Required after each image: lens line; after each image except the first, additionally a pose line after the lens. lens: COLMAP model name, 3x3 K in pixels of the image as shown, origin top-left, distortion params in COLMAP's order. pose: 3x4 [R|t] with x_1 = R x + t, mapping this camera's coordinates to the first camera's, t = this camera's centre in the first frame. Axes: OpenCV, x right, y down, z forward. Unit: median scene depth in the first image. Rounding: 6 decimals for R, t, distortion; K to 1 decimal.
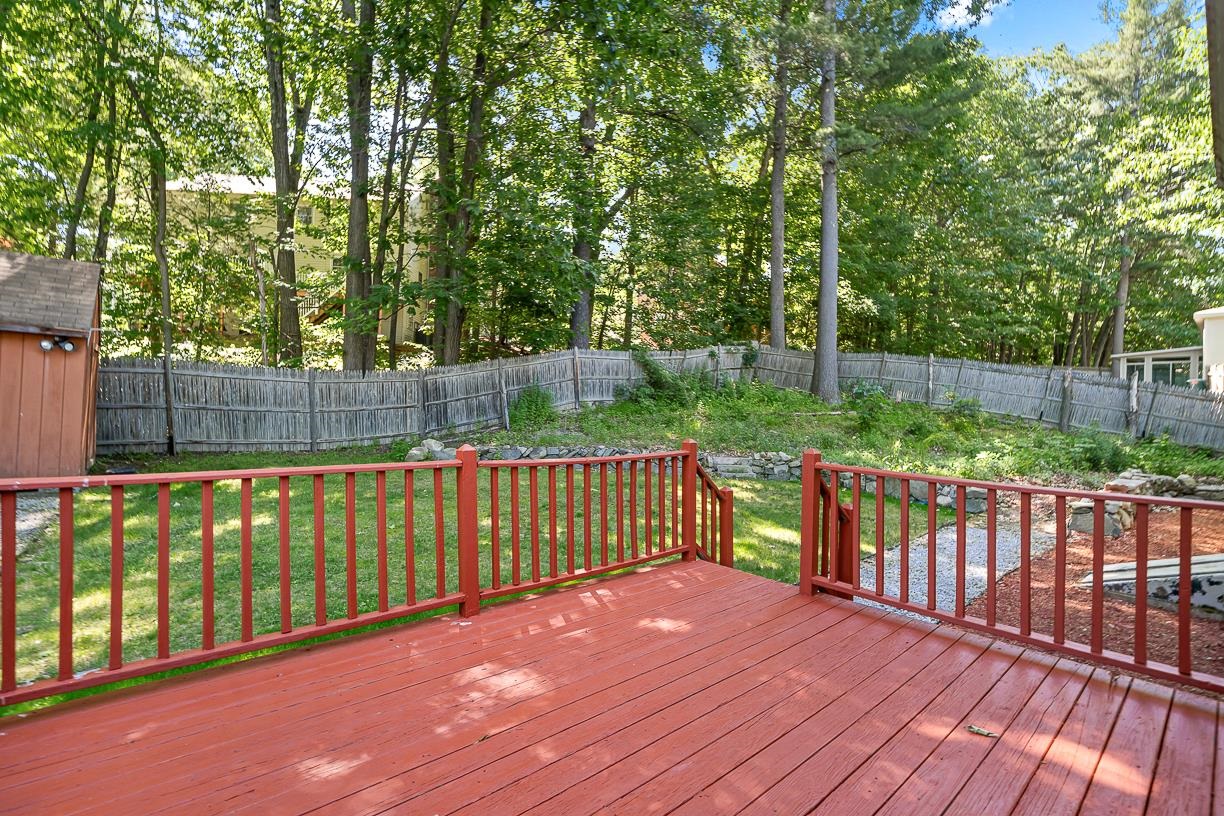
lens RADIAL K [[557.8, 0, 612.0], [0, 557.8, 408.0], [0, 0, 1]] dist [-0.000935, 0.000205]
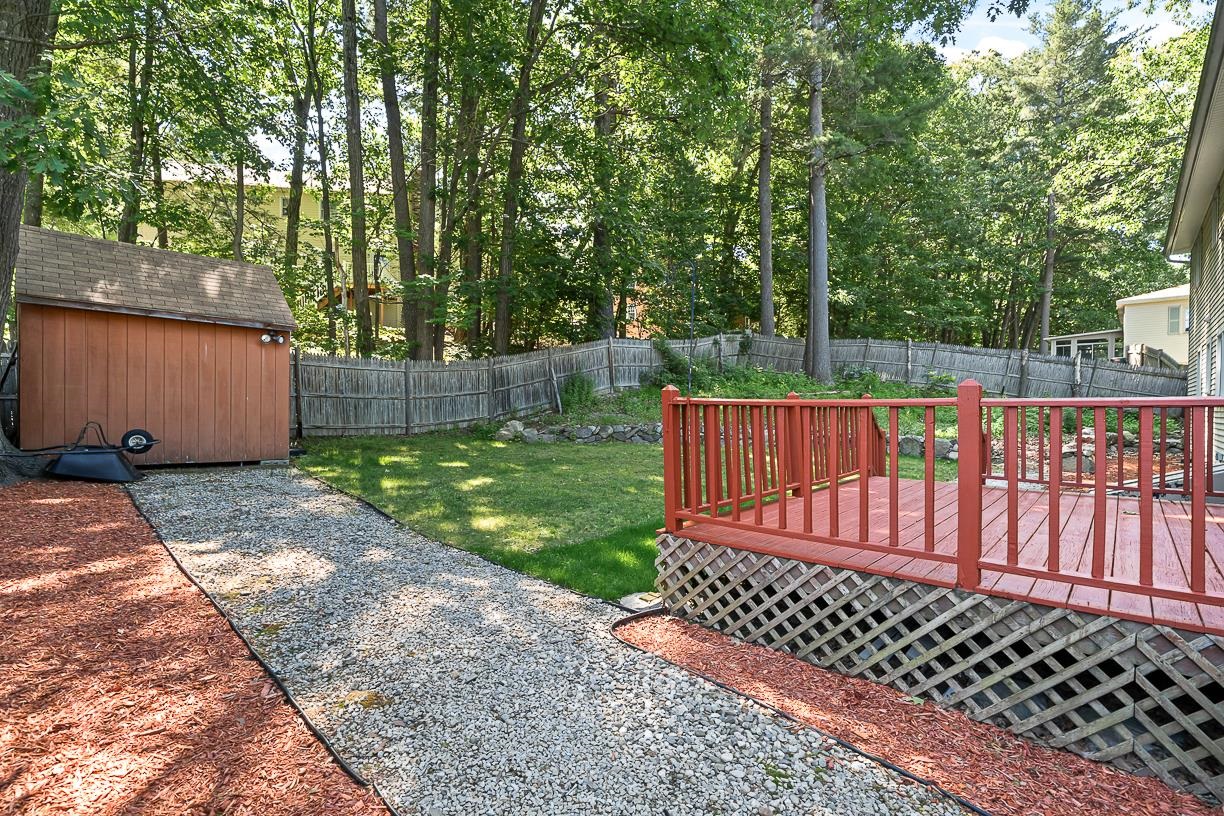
lens RADIAL K [[564.2, 0, 623.7], [0, 564.2, 413.5], [0, 0, 1]] dist [0.000195, 0.000154]
pose [[0.994059, -0.028502, 0.105042, -0.123066], [0.025977, 0.999342, 0.025330, 0.010068], [-0.105695, -0.022451, 0.994145, -0.077408]]
